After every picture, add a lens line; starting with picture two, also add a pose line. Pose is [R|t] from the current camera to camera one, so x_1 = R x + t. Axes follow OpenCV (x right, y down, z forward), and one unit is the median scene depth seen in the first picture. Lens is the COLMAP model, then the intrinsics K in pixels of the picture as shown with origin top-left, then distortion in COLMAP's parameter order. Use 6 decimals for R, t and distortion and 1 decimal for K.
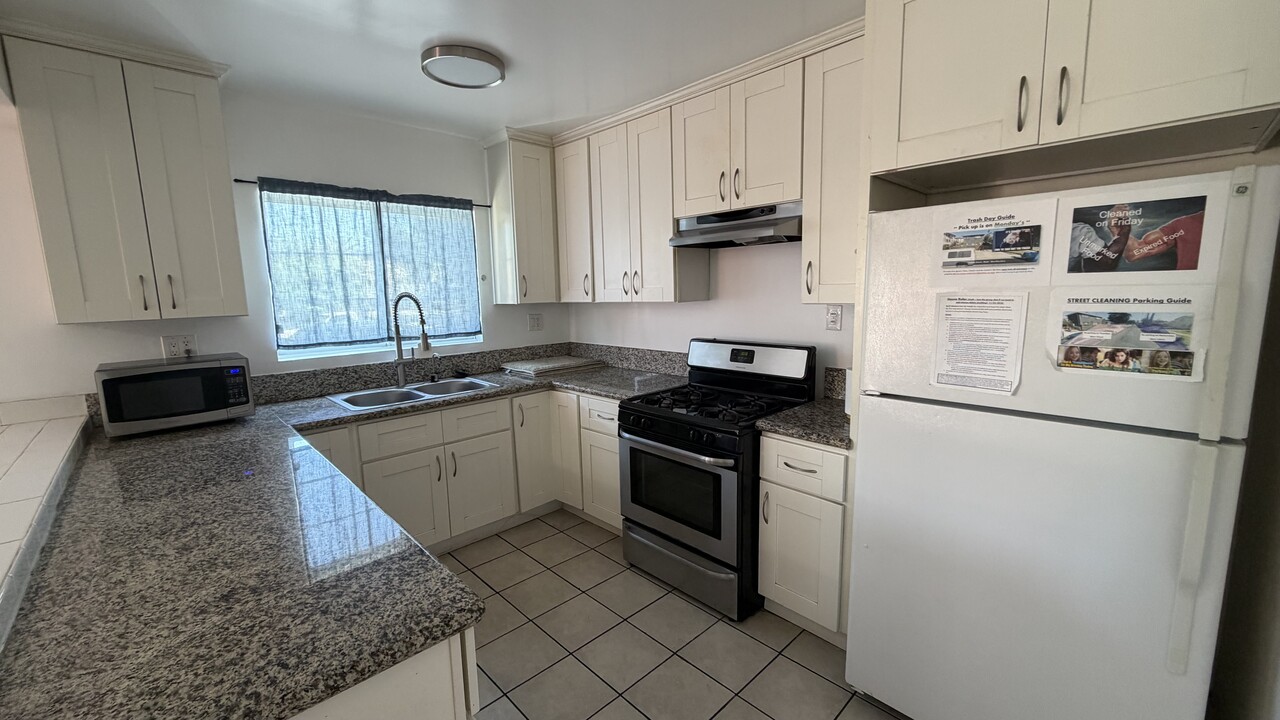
lens RADIAL K [[510.0, 0, 635.9], [0, 510.0, 359.1], [0, 0, 1]] dist [-0.000511, -0.000136]
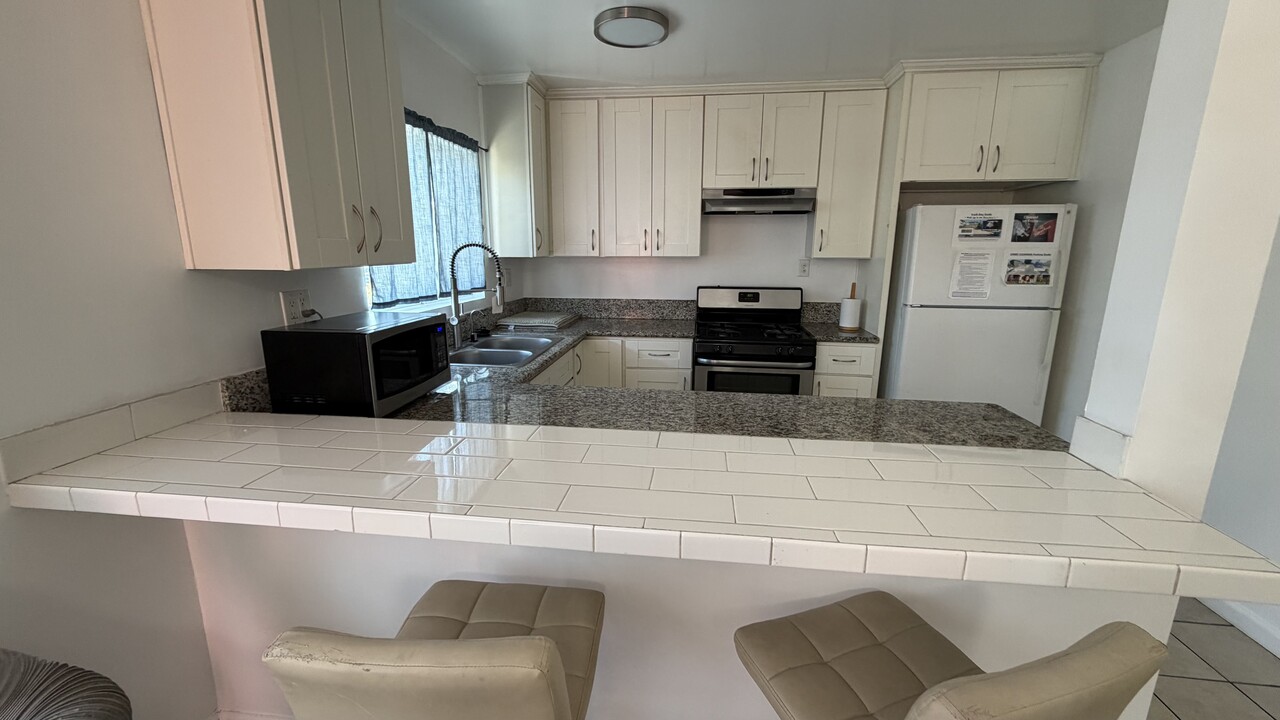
lens RADIAL K [[510.0, 0, 635.9], [0, 510.0, 359.1], [0, 0, 1]] dist [-0.000511, -0.000136]
pose [[0.777901, -0.108230, 0.618997, -1.474826], [0.066301, 0.993694, 0.090424, 0.025158], [-0.624880, -0.029301, 0.780171, 0.201470]]
